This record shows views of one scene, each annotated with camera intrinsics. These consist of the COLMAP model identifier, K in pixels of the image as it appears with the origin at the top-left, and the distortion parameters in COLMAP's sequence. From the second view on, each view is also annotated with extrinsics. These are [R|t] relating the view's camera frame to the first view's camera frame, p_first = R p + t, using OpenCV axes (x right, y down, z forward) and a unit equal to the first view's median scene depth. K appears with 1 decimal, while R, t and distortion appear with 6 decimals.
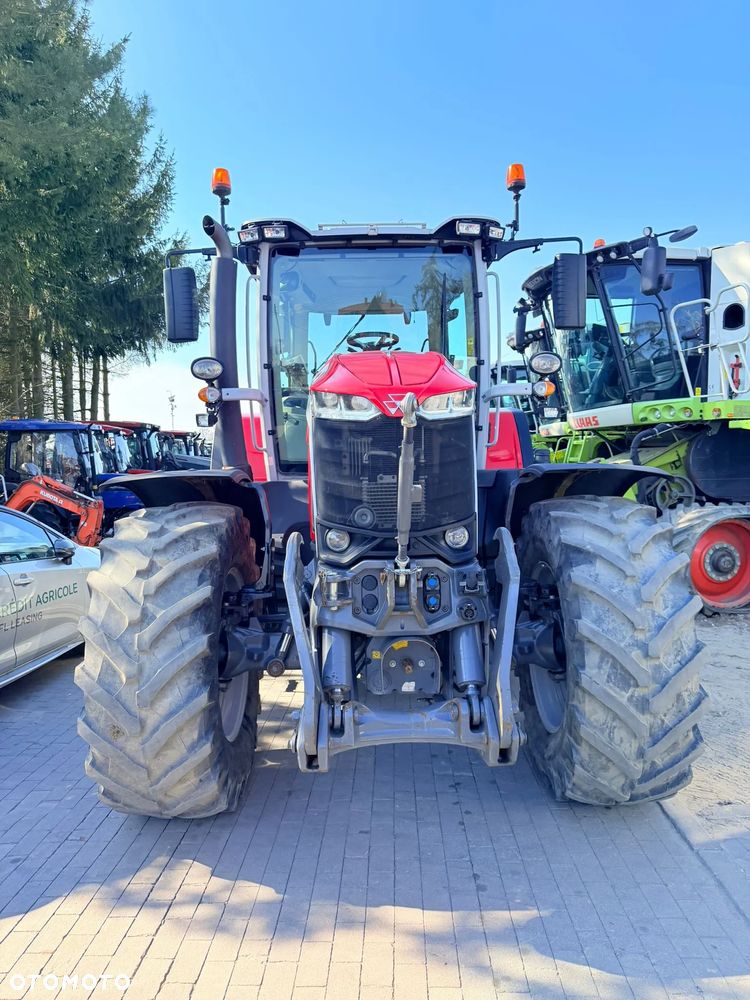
lens RADIAL K [[704.5, 0, 377.9], [0, 704.5, 506.7], [0, 0, 1]] dist [0.041416, -0.058797]
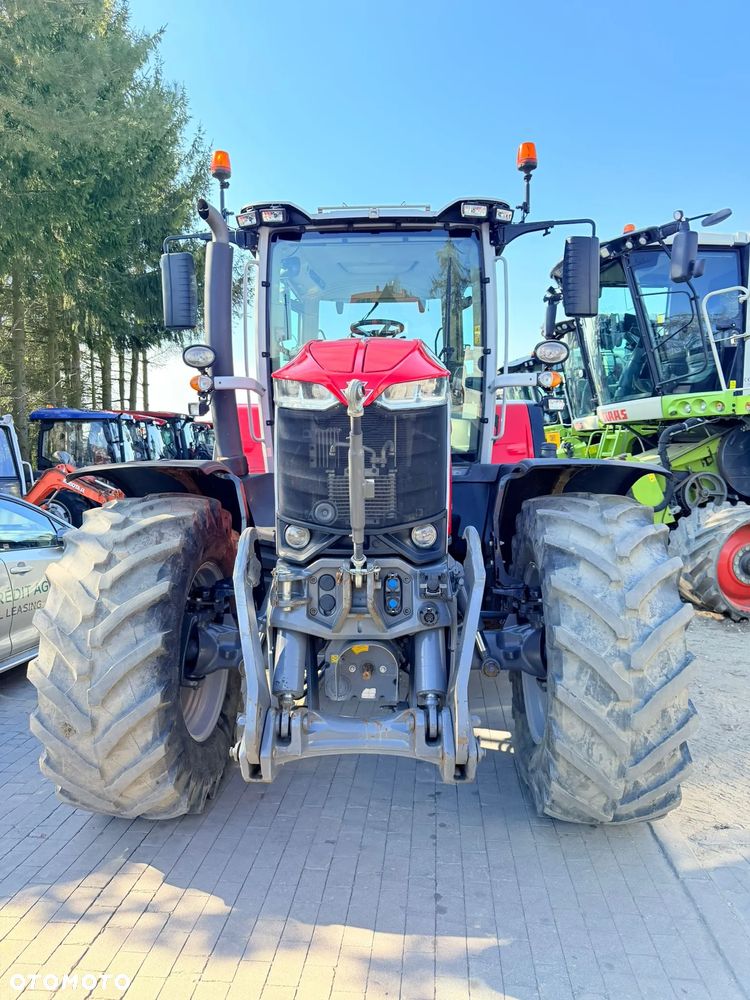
lens RADIAL K [[704.5, 0, 379.5], [0, 704.5, 505.9], [0, 0, 1]] dist [0.041416, -0.058797]
pose [[0.998212, 0.016811, -0.057369, 0.092662], [-0.016256, 0.999817, 0.010125, -0.004044], [0.057528, -0.009175, 0.998302, 0.054371]]
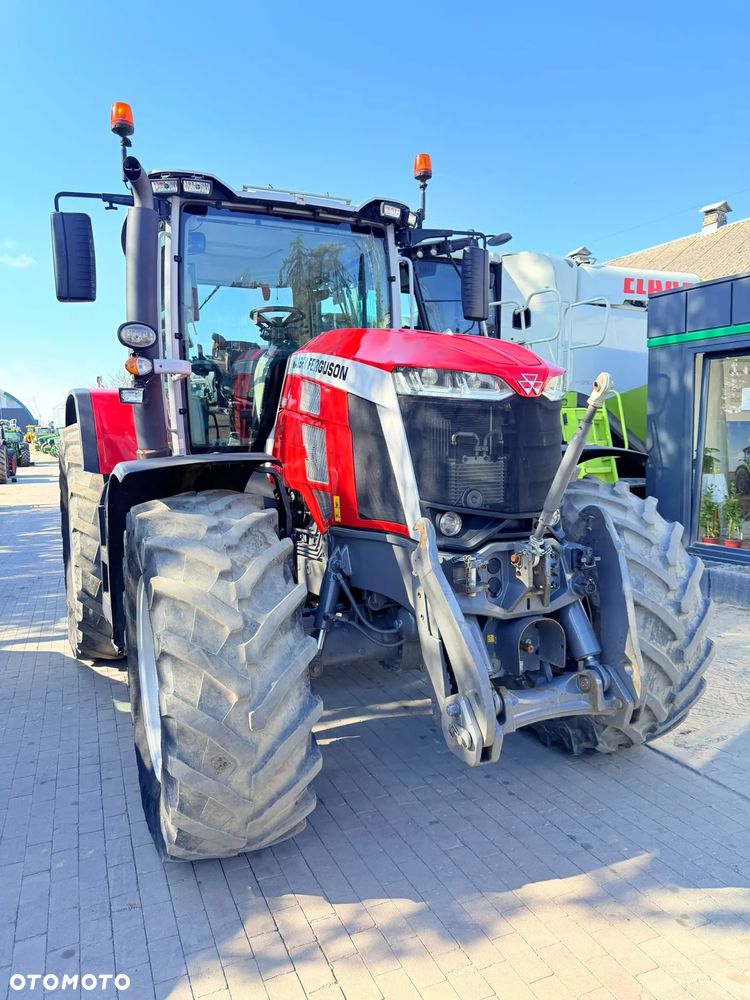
lens RADIAL K [[704.5, 0, 374.6], [0, 704.5, 497.7], [0, 0, 1]] dist [0.041416, -0.058797]
pose [[0.912795, -0.032748, 0.407102, -0.470516], [0.029168, 0.999462, 0.015000, -0.005248], [-0.407375, -0.001818, 0.913259, 0.139337]]
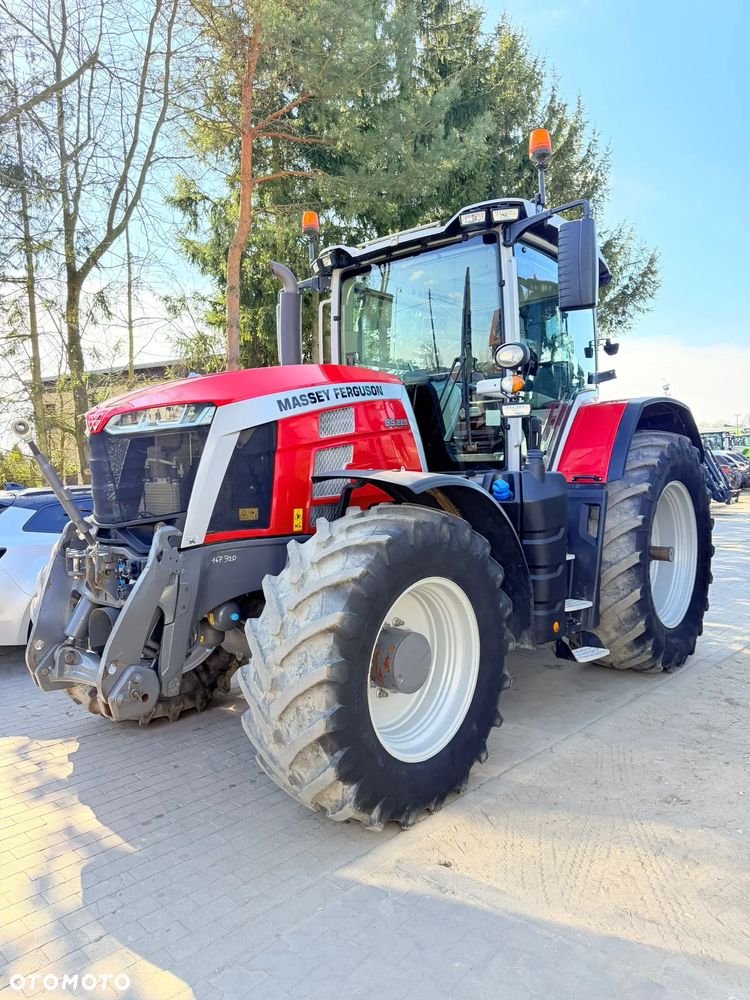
lens RADIAL K [[704.5, 0, 376.0], [0, 704.5, 503.4], [0, 0, 1]] dist [0.041416, -0.058797]
pose [[0.739959, 0.047472, -0.670974, 1.033723], [-0.040516, 0.998841, 0.025987, -0.045160], [0.671430, 0.007956, 0.741025, 0.307888]]
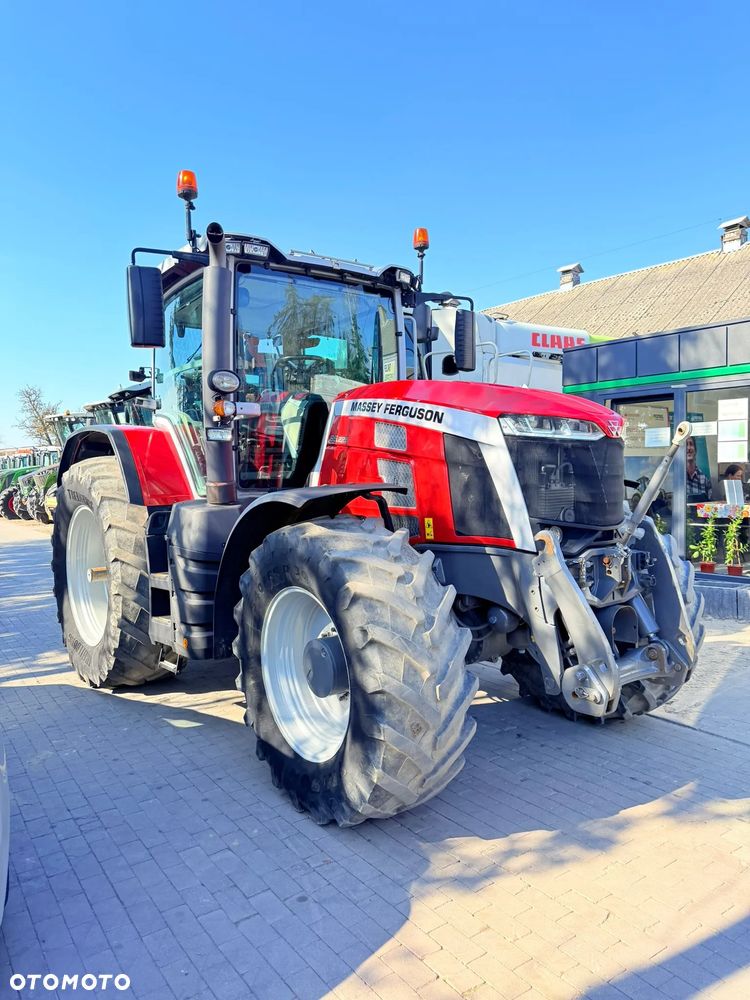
lens RADIAL K [[704.5, 0, 379.5], [0, 704.5, 504.4], [0, 0, 1]] dist [0.041416, -0.058797]
pose [[0.805942, -0.028848, 0.591291, -0.904020], [0.048153, 0.998697, -0.016909, -0.001219], [-0.590032, 0.042100, 0.806281, 0.149625]]
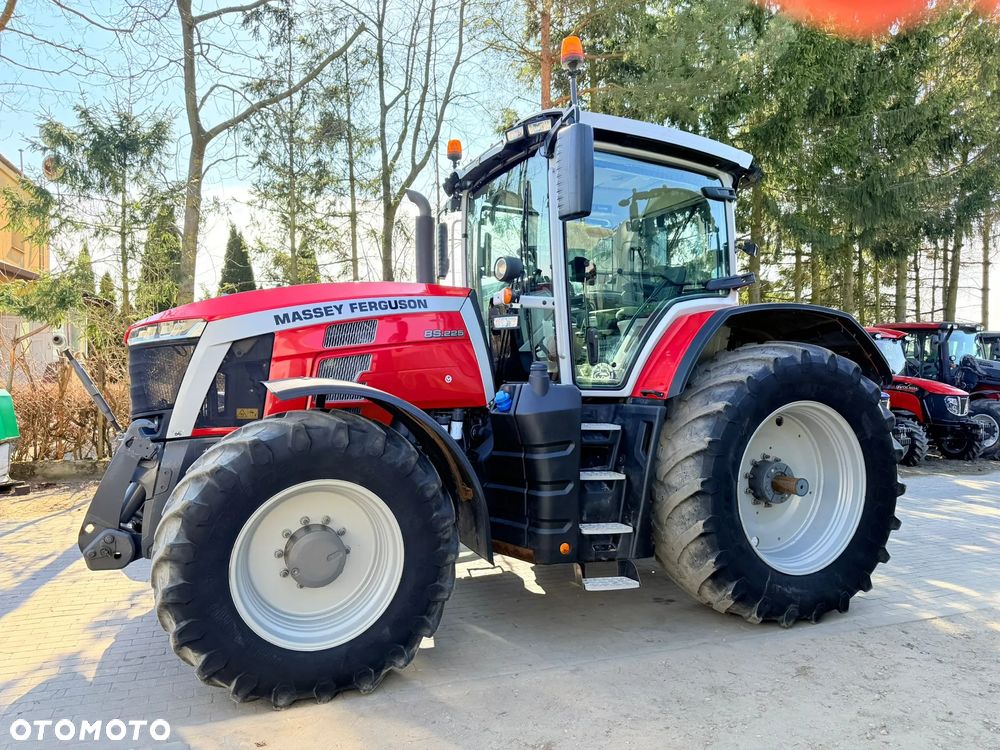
lens RADIAL K [[704.5, 0, 507.5], [0, 704.5, 374.4], [0, 0, 1]] dist [0.041416, -0.058797]
pose [[0.387430, 0.027215, -0.921497, 1.600589], [-0.069237, 0.997600, 0.000353, -0.104524], [0.919296, 0.063665, 0.388384, 1.032778]]
